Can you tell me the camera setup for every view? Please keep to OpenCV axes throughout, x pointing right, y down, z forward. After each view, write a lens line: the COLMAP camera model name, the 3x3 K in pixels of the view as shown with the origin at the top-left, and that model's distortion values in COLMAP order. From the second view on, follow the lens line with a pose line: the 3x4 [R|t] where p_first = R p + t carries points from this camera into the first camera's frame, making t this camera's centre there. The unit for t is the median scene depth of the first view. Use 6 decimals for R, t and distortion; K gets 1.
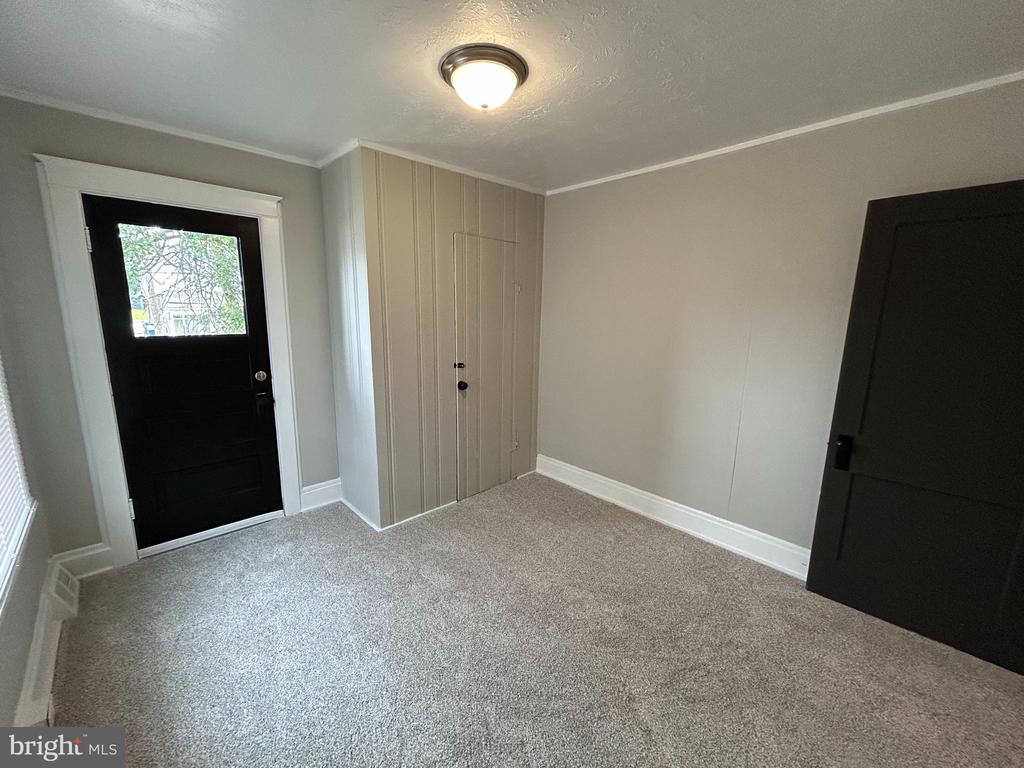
lens RADIAL K [[412.3, 0, 511.6], [0, 412.3, 385.2], [0, 0, 1]] dist [-0.001112, 0.001031]
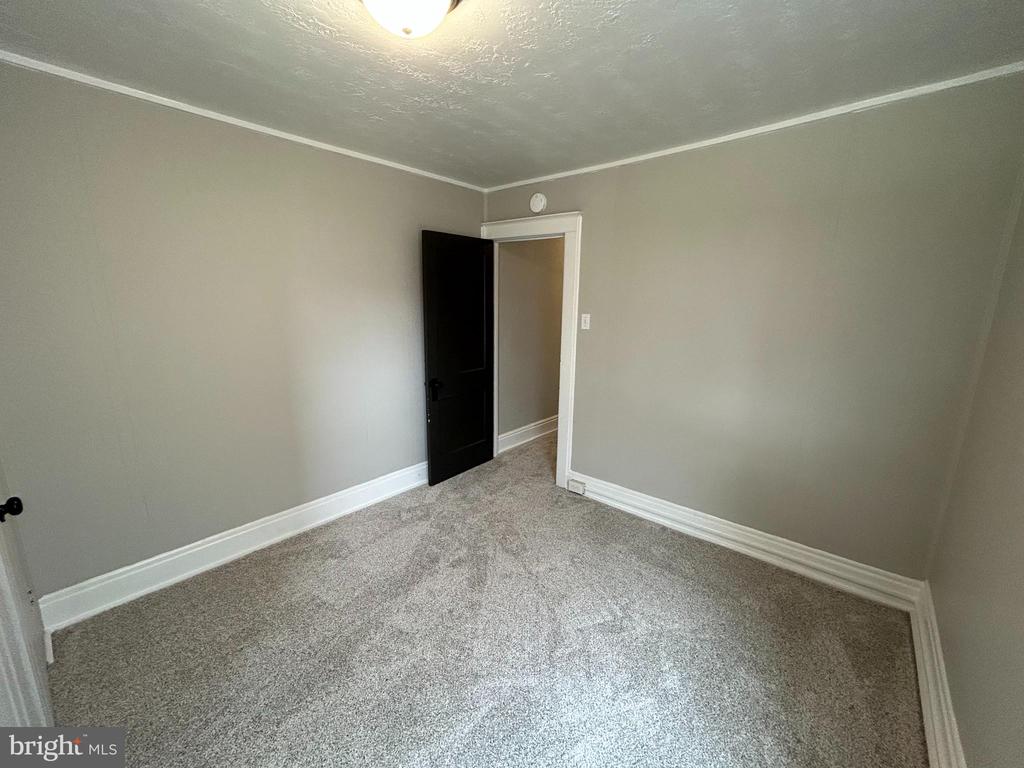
lens RADIAL K [[412.3, 0, 512.7], [0, 412.3, 385.6], [0, 0, 1]] dist [-0.001112, 0.001031]
pose [[-0.102488, -0.214473, 0.971338, -0.641891], [0.175107, 0.957342, 0.229858, -0.137218], [-0.979201, 0.193645, -0.060560, 0.677830]]
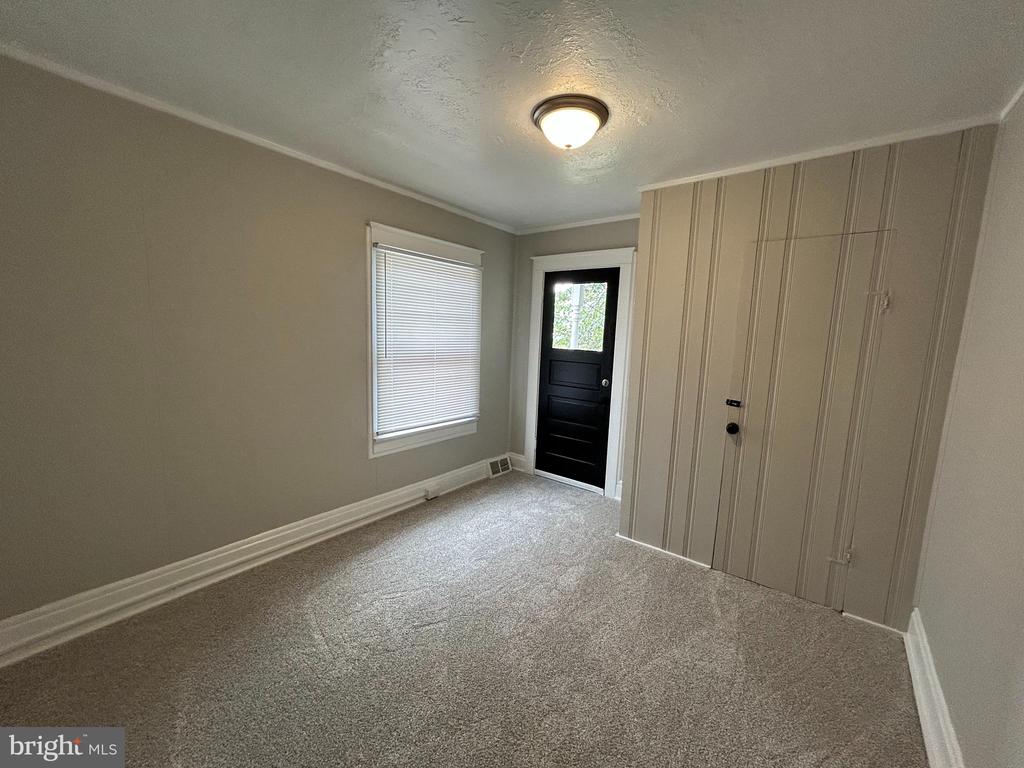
lens RADIAL K [[412.3, 0, 512.7], [0, 412.3, 383.1], [0, 0, 1]] dist [-0.001112, 0.001031]
pose [[0.152654, 0.115987, -0.981450, 0.757680], [-0.217535, 0.972676, 0.081115, -0.073245], [0.964041, 0.201118, 0.173714, 0.546018]]
